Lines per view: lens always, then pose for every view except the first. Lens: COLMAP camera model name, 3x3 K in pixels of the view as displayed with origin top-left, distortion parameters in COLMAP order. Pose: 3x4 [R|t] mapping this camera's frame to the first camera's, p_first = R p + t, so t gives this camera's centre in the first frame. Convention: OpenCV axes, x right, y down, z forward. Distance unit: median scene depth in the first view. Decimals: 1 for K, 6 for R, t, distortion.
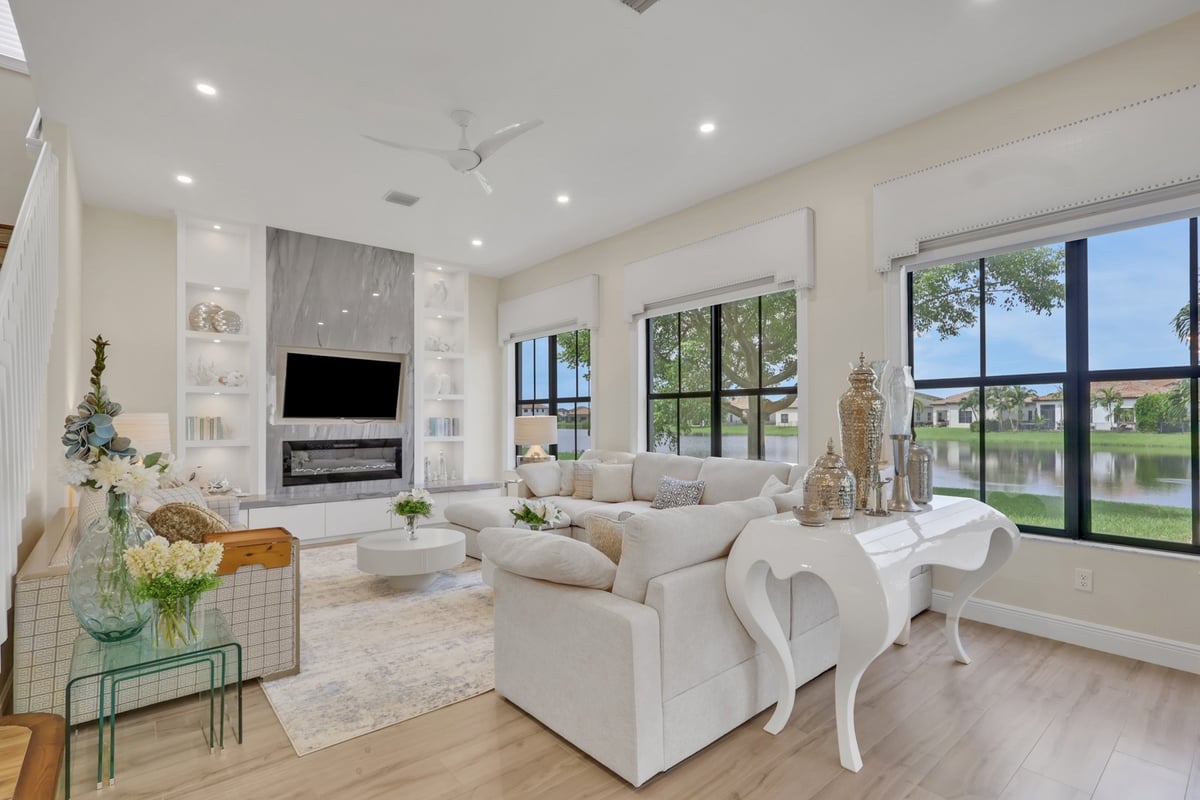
lens RADIAL K [[565.0, 0, 599.7], [0, 565.0, 410.0], [0, 0, 1]] dist [-0.001308, -0.000021]
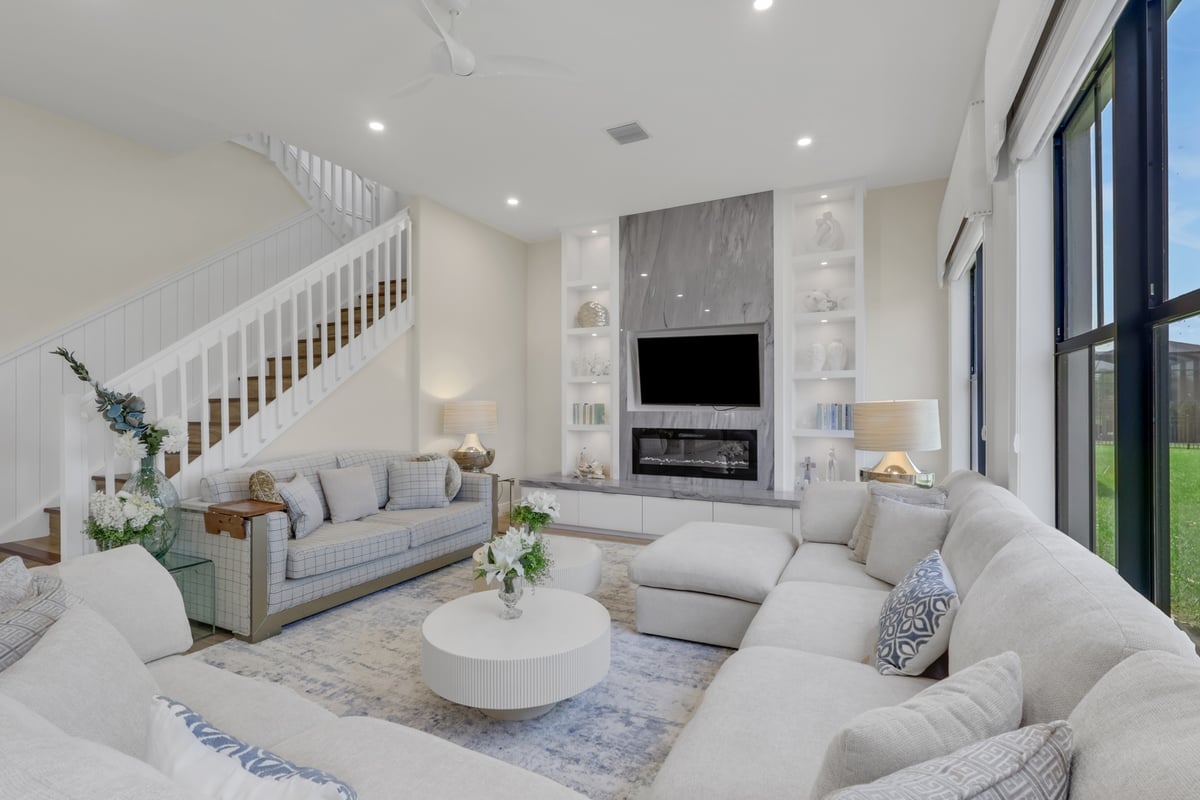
lens RADIAL K [[565.0, 0, 600.5], [0, 565.0, 399.8], [0, 0, 1]] dist [-0.001308, -0.000021]
pose [[0.383978, -0.009353, -0.923295, 0.314639], [0.013016, 0.999904, -0.004716, 0.009185], [0.923250, -0.010207, 0.384063, 0.535422]]
